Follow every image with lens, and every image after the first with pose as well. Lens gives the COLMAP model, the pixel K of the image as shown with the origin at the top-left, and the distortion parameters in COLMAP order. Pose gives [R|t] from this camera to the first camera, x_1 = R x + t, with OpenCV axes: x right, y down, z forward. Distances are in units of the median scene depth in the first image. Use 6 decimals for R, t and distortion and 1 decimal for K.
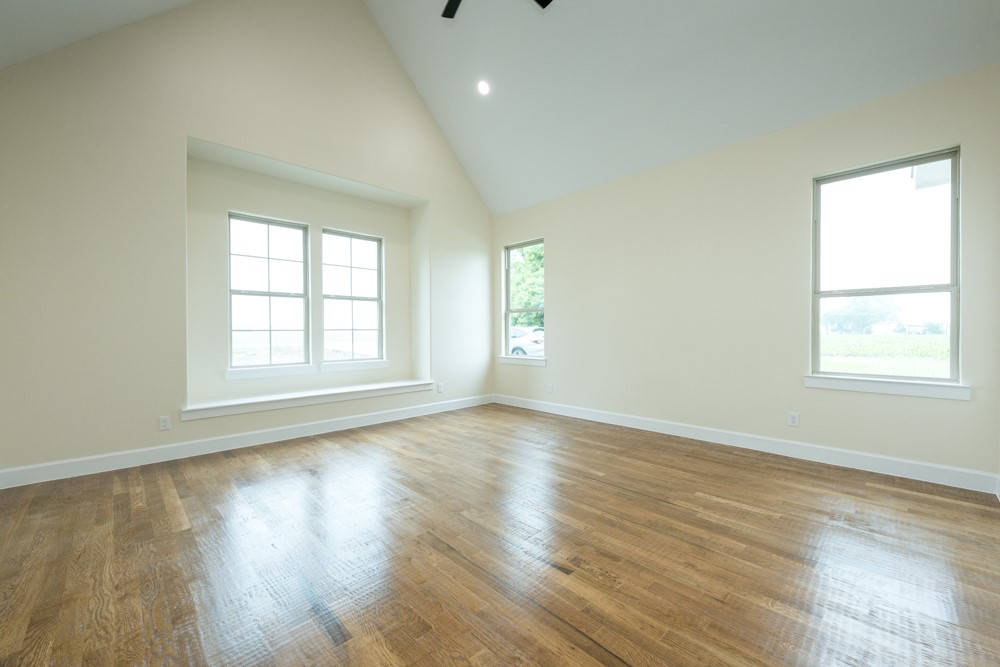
lens RADIAL K [[395.2, 0, 497.3], [0, 395.2, 335.4], [0, 0, 1]] dist [-0.000174, 0.000066]
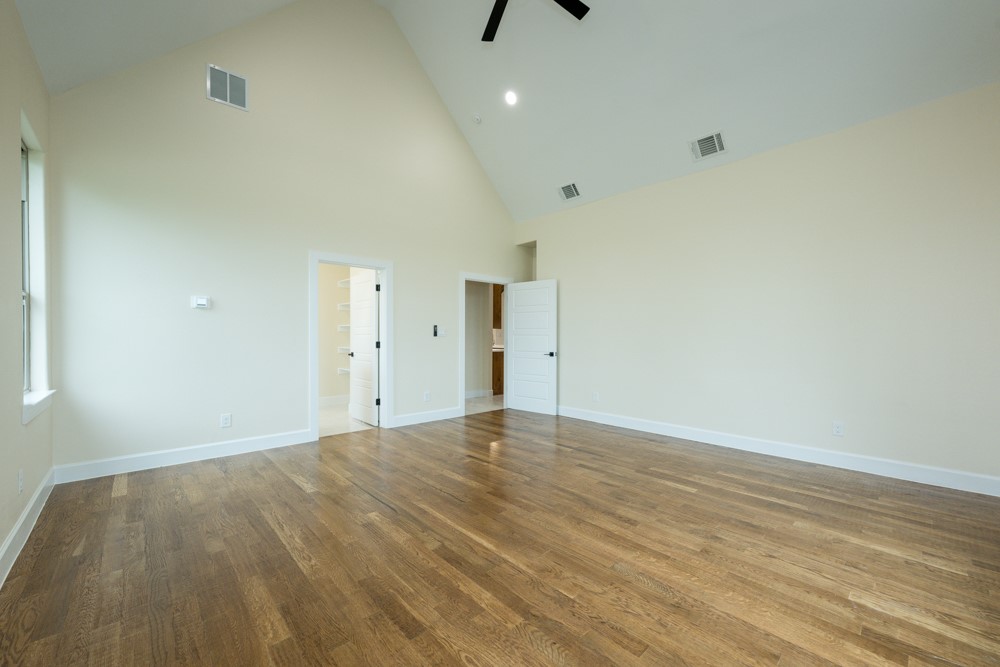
lens RADIAL K [[395.2, 0, 497.3], [0, 395.2, 335.4], [0, 0, 1]] dist [-0.000174, 0.000066]
pose [[-0.999609, 0.003094, 0.027775, -0.019335], [0.003438, 0.999918, 0.012366, -0.026244], [-0.027734, 0.012457, -0.999538, 2.025445]]
